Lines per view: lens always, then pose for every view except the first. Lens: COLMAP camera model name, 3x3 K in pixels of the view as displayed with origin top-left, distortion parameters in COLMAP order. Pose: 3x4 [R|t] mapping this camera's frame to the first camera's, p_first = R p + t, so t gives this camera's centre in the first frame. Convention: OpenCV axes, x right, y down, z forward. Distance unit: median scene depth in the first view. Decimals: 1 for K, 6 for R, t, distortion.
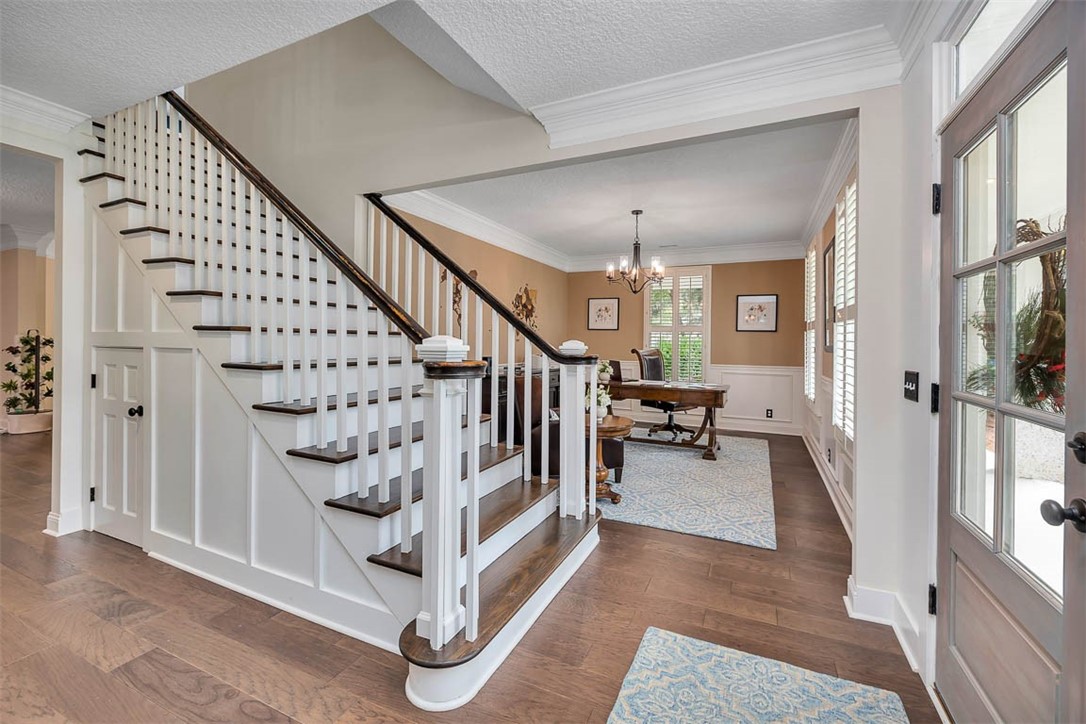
lens RADIAL K [[464.4, 0, 542.4], [0, 464.4, 344.8], [0, 0, 1]] dist [-0.002791, -0.000245]
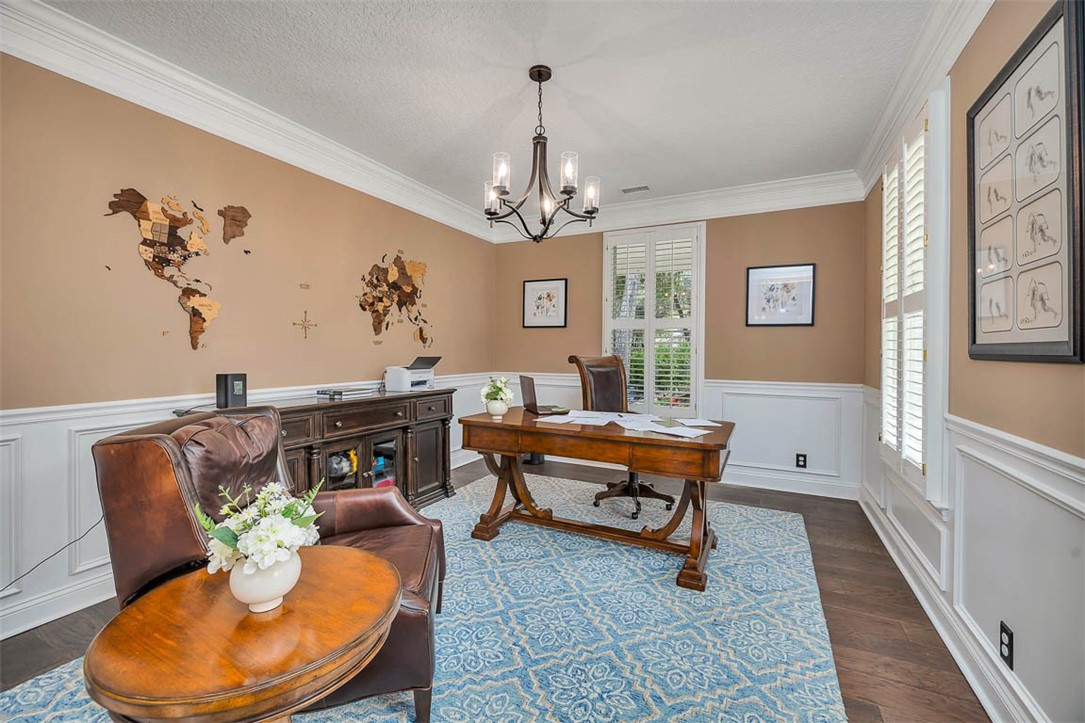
lens RADIAL K [[464.0, 0, 540.0], [0, 464.0, 357.2], [0, 0, 1]] dist [-0.002791, -0.000245]
pose [[0.999807, -0.006160, -0.018665, 0.170679], [0.006382, 0.999910, 0.011832, 0.003528], [0.018590, -0.011949, 0.999756, 0.416246]]
